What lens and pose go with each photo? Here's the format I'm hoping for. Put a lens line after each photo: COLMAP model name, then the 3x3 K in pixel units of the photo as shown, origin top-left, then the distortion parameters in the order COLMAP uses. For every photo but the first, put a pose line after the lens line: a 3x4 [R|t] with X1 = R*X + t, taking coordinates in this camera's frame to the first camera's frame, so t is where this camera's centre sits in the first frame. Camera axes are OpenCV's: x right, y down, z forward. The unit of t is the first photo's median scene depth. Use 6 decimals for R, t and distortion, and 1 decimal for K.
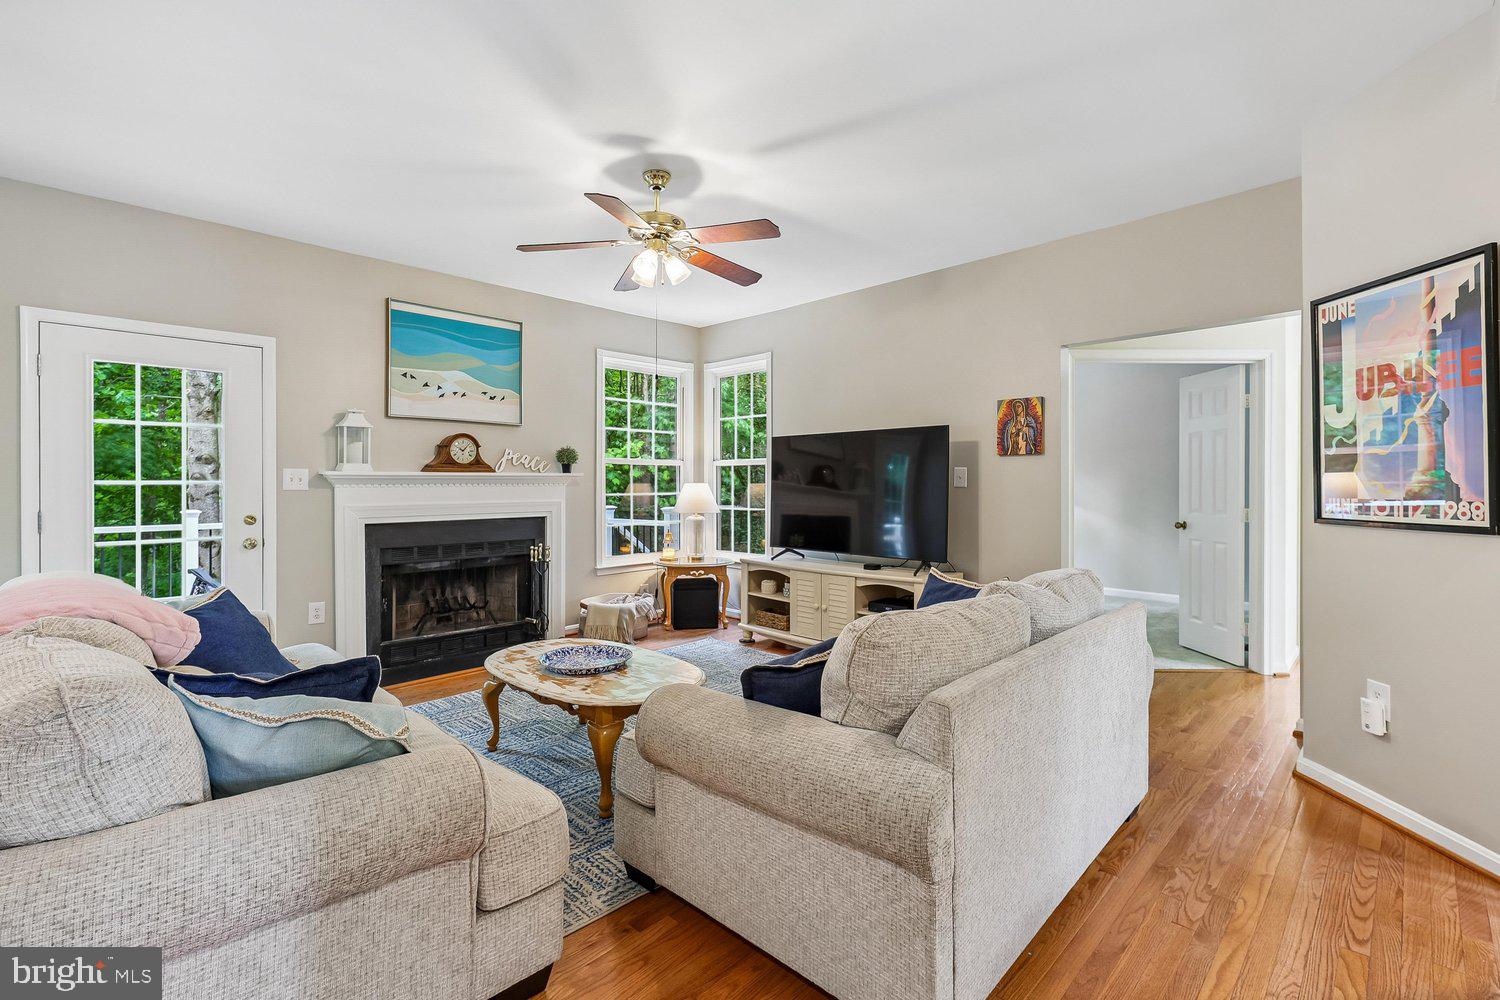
lens RADIAL K [[671.6, 0, 761.8], [0, 671.6, 490.5], [0, 0, 1]] dist [0.005919, 0.000087]
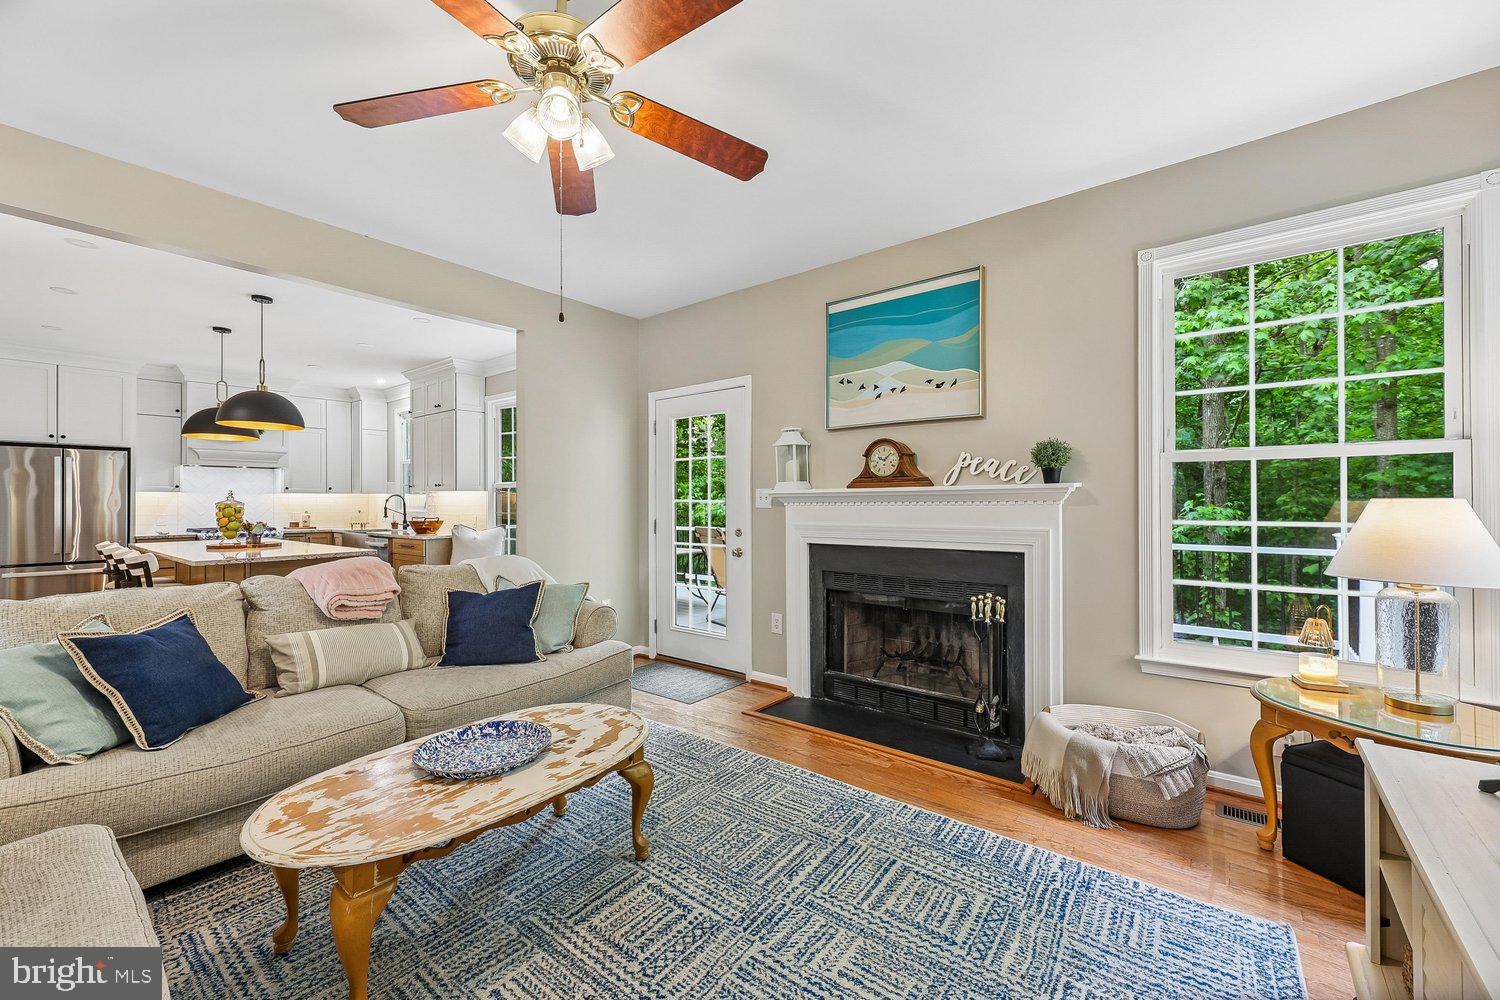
lens RADIAL K [[604.1, 0, 737.3], [0, 604.1, 498.2], [0, 0, 1]] dist [0.003978, 0.000454]
pose [[0.080681, -0.006875, -0.996716, 0.278232], [-0.005649, 0.999957, -0.007354, -0.008725], [0.996724, 0.006224, 0.080639, 0.830691]]
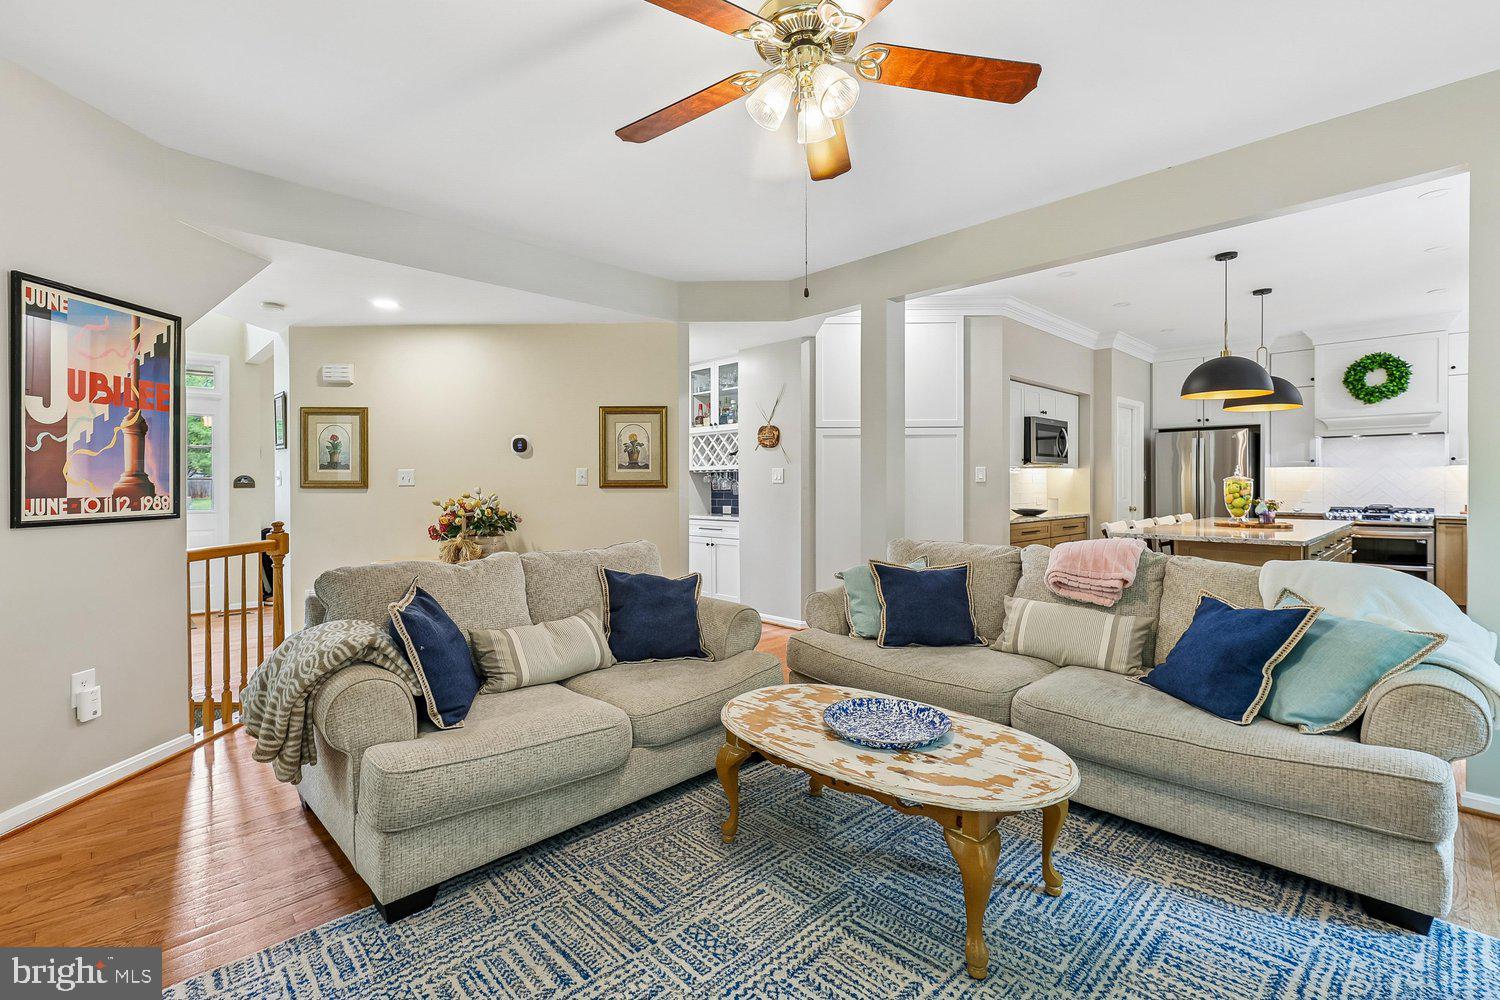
lens RADIAL K [[671.6, 0, 746.2], [0, 671.6, 487.3], [0, 0, 1]] dist [0.005919, 0.000087]
pose [[-0.999200, 0.002564, 0.039905, -0.095199], [0.003263, 0.999842, 0.017469, -0.010737], [-0.039854, 0.017585, -0.999051, 1.180679]]
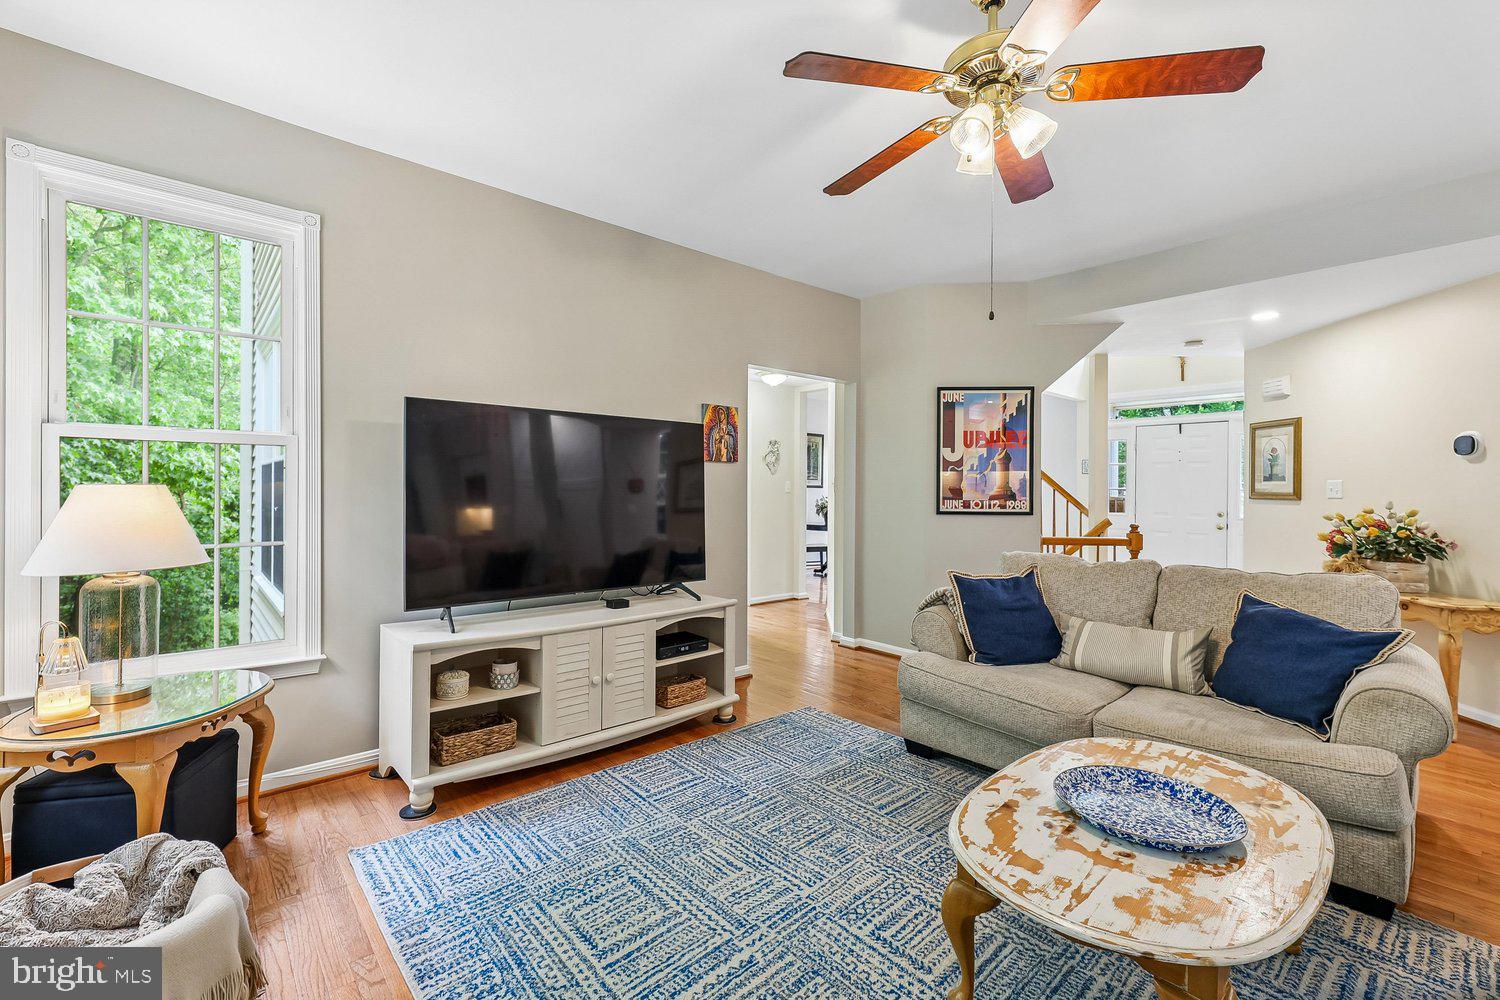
lens RADIAL K [[640.0, 0, 739.7], [0, 640.0, 488.8], [0, 0, 1]] dist [0.002487, 0.000108]
pose [[0.087524, 0.002974, 0.996158, -0.563678], [0.002949, 0.999990, -0.003245, -0.009321], [-0.996158, 0.003221, 0.087514, 0.881443]]
